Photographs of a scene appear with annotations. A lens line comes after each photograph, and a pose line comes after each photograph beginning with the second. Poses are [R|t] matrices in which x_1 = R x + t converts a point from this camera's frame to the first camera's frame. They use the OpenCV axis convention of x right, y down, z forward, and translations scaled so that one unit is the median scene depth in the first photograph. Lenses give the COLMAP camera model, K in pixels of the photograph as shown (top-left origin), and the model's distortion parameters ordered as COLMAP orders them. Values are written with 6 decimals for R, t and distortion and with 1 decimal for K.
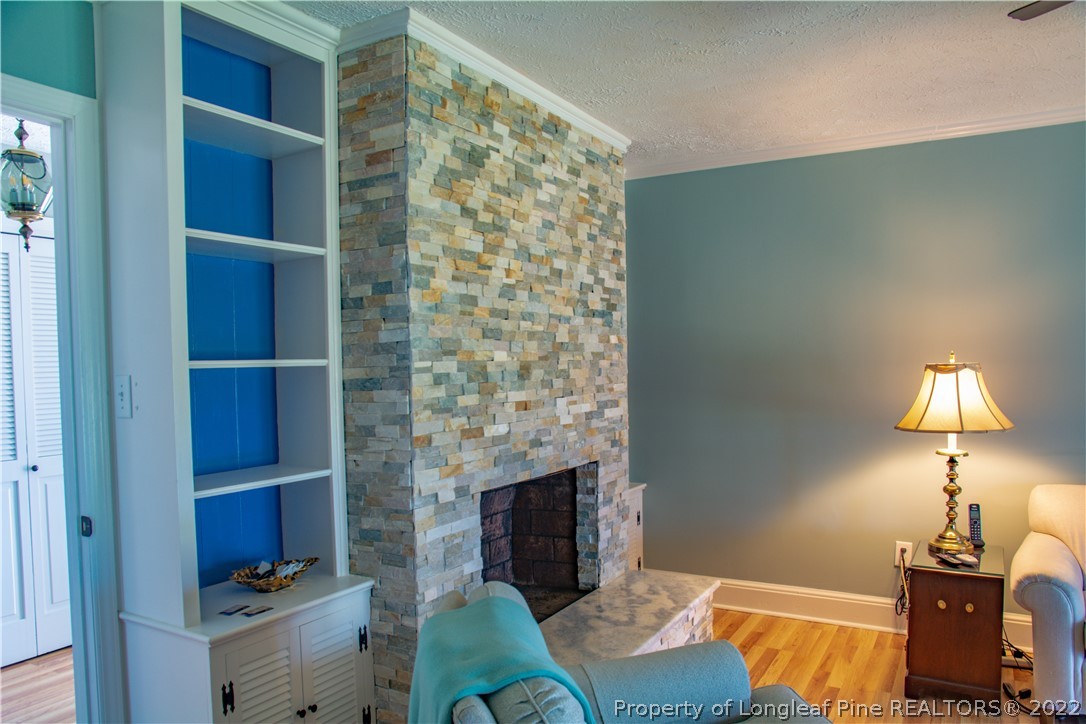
lens RADIAL K [[772.7, 0, 536.2], [0, 772.7, 384.7], [0, 0, 1]] dist [-0.111315, 0.097268]
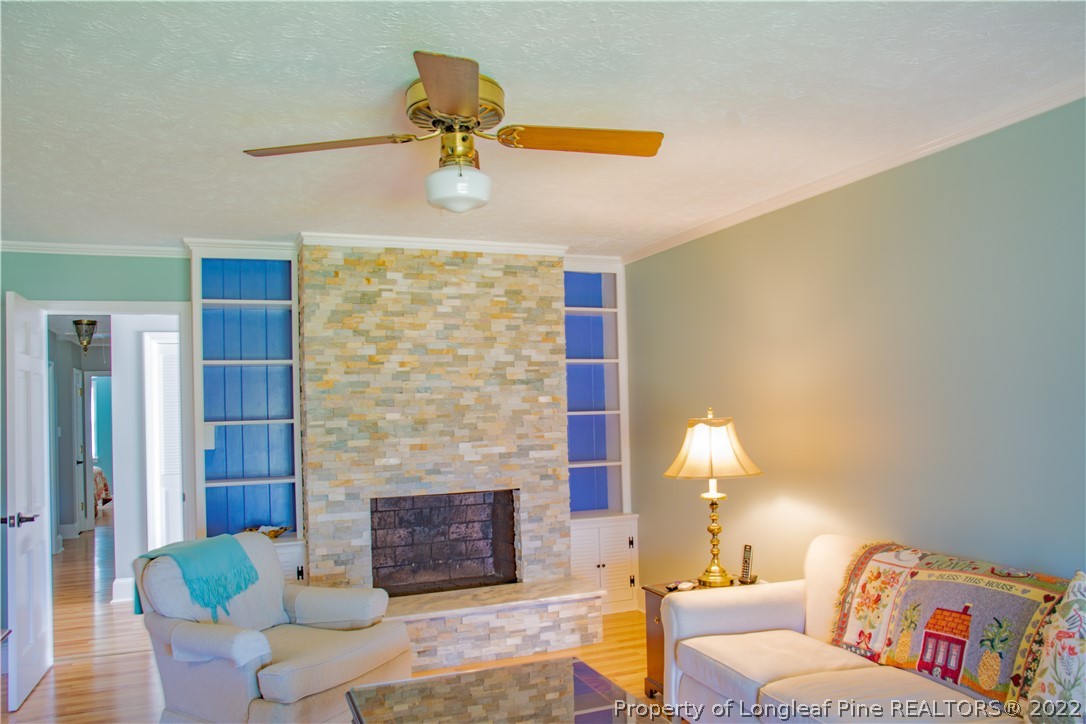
lens RADIAL K [[772.7, 0, 536.2], [0, 772.7, 384.7], [0, 0, 1]] dist [-0.111315, 0.097268]
pose [[0.777305, -0.033615, -0.628225, 1.164910], [0.002261, 0.998714, -0.050641, -0.019861], [0.629119, 0.037943, 0.776382, -0.066809]]
